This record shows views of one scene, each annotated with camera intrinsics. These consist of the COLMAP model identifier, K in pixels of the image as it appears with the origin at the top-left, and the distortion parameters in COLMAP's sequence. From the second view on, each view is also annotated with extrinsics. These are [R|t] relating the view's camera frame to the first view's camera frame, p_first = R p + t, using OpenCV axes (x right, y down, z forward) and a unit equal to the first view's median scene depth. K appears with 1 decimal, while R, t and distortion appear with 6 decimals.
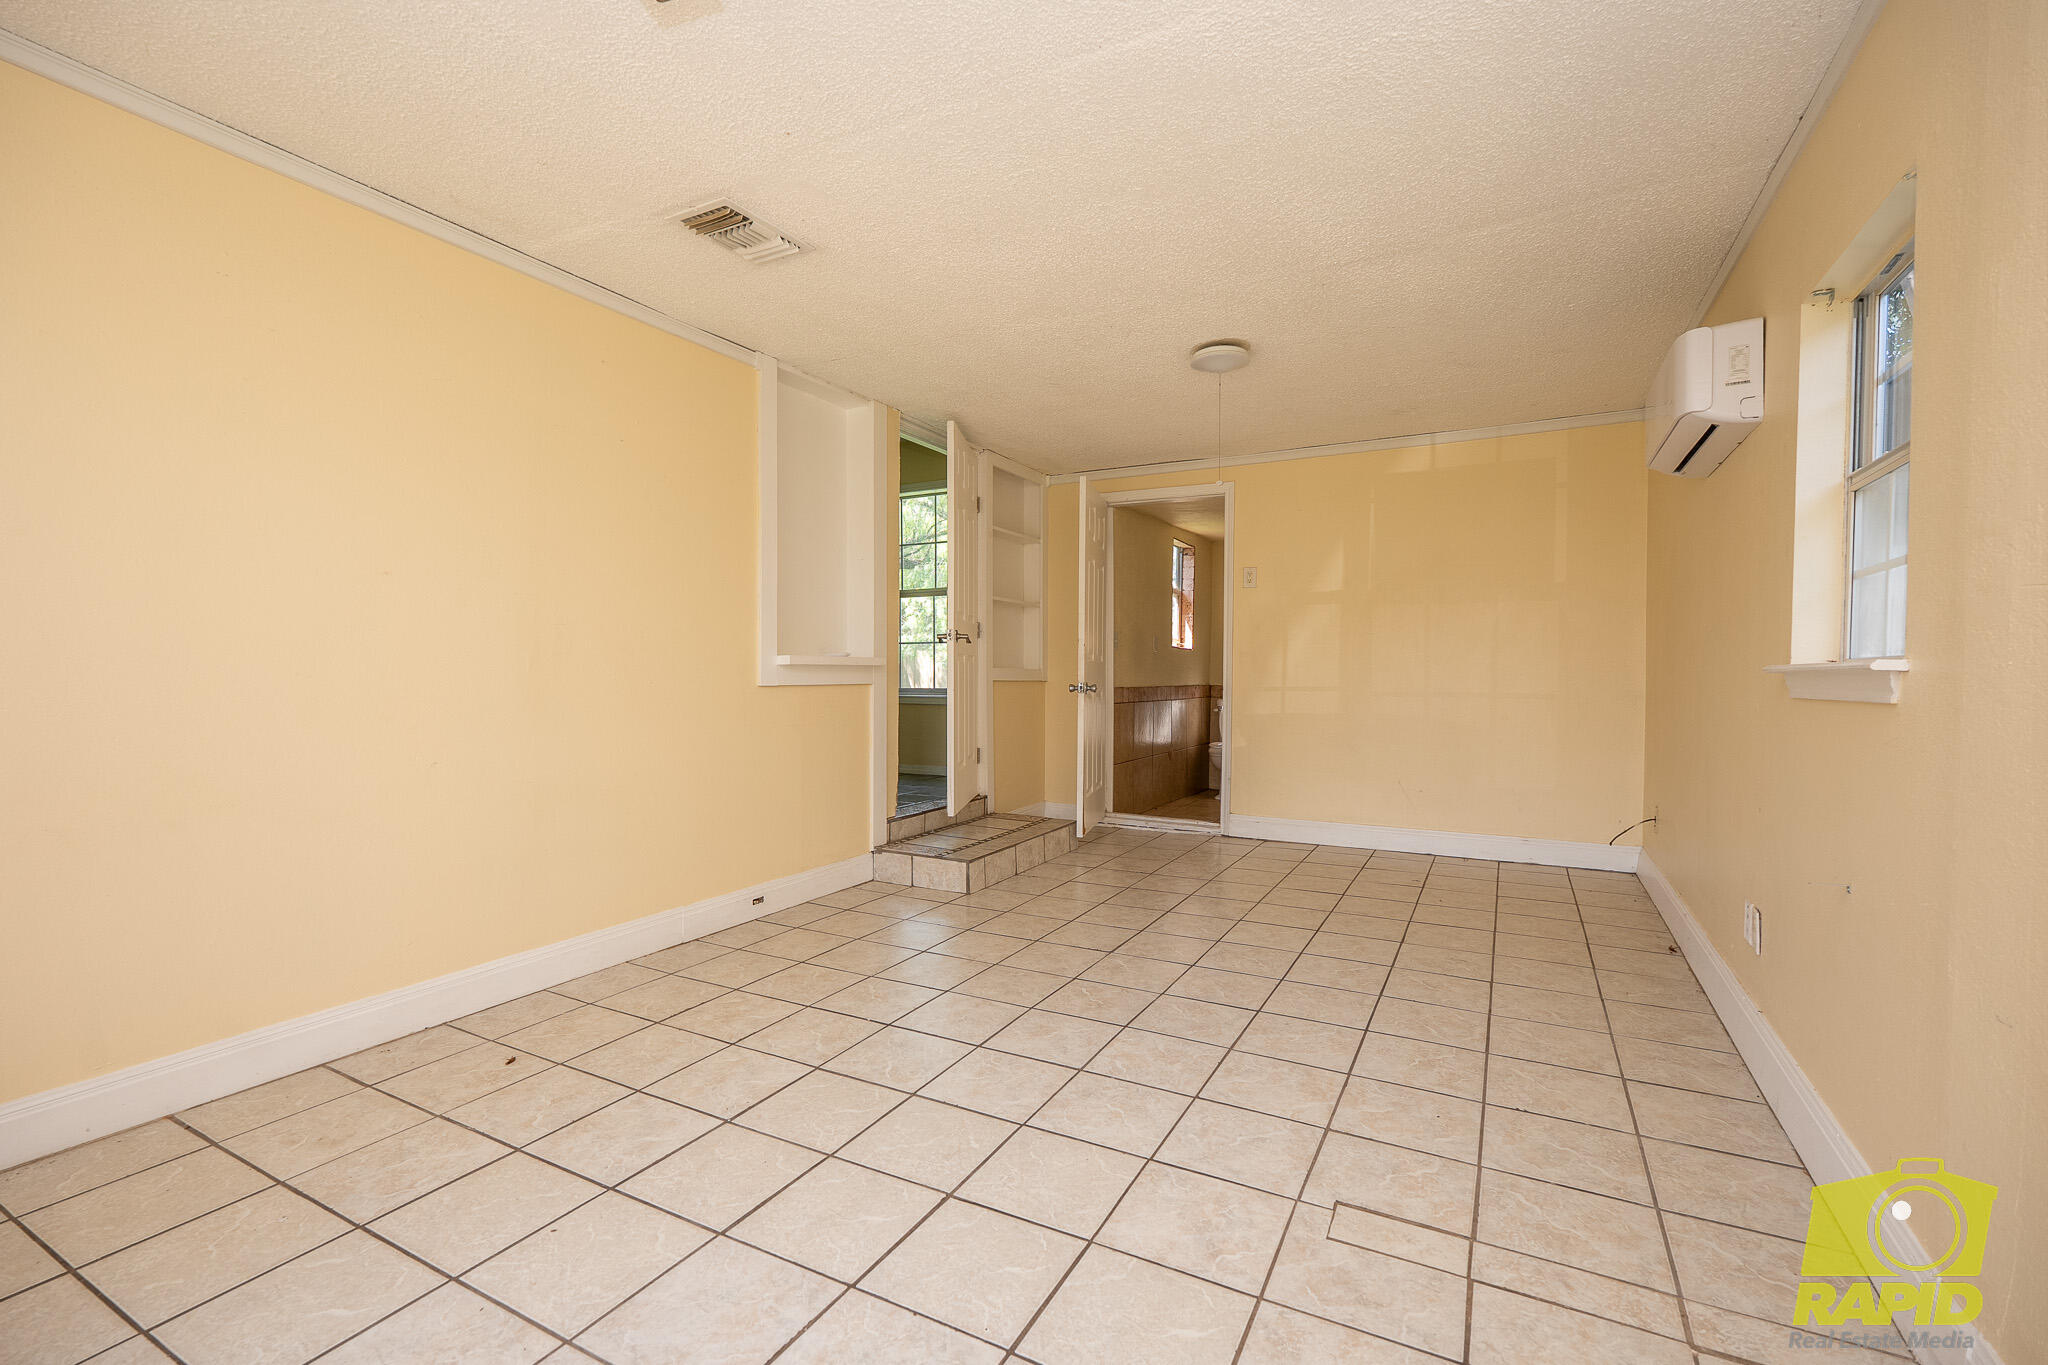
lens RADIAL K [[903.8, 0, 1025.4], [0, 903.8, 687.2], [0, 0, 1]] dist [-0.012889, 0.000229]
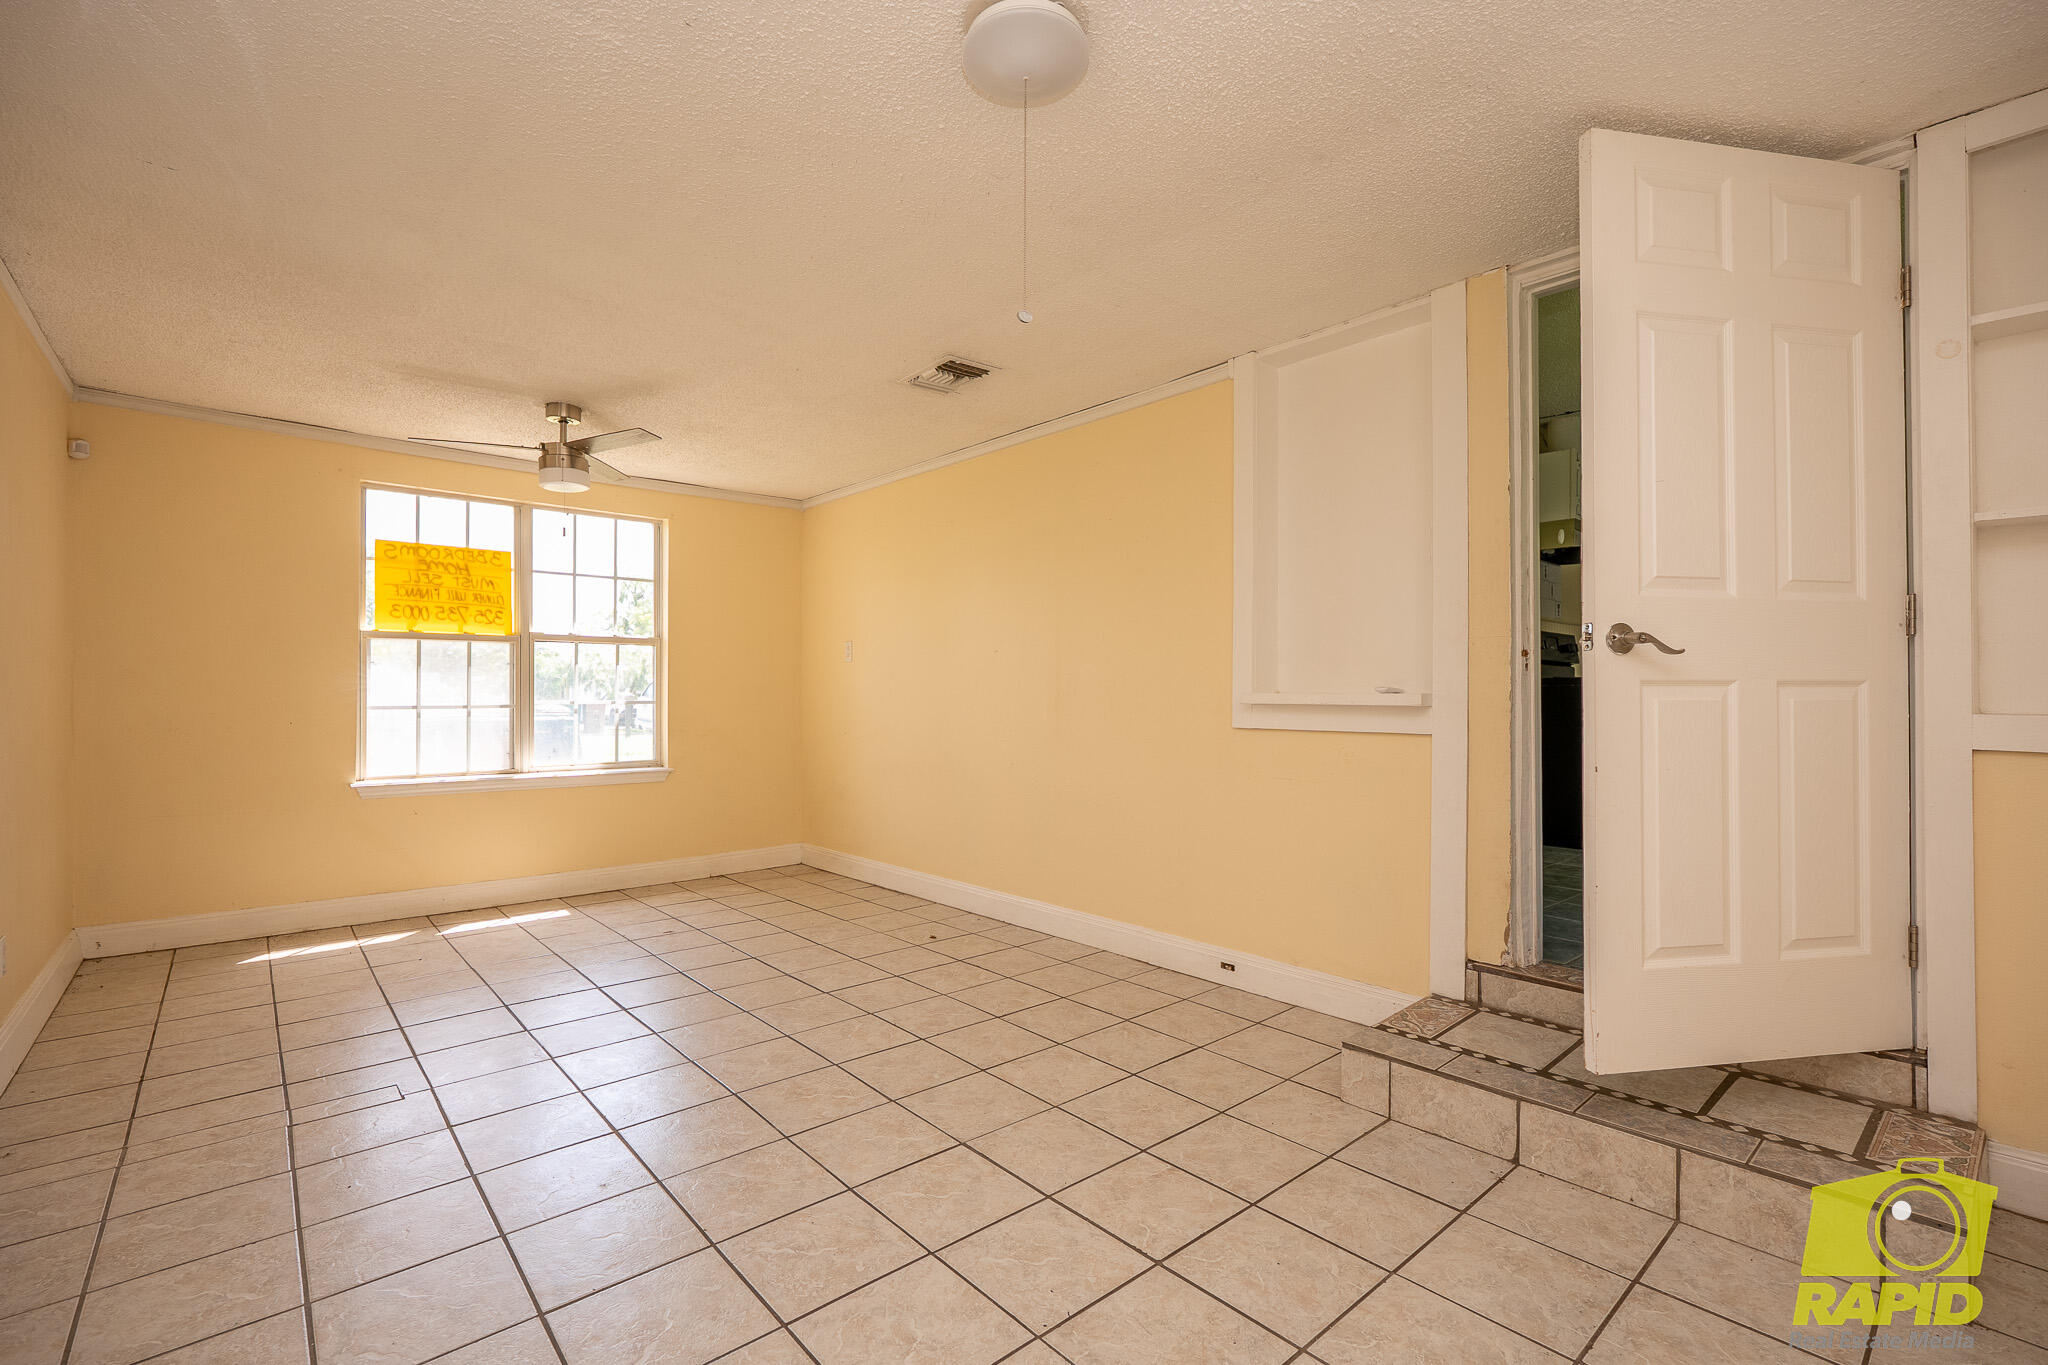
lens RADIAL K [[903.8, 0, 1025.4], [0, 903.8, 687.2], [0, 0, 1]] dist [-0.012889, 0.000229]
pose [[-0.352036, -0.011218, -0.935919, 0.733612], [-0.020037, 0.999789, -0.004447, -0.039827], [0.935772, 0.017187, -0.352187, 1.331283]]
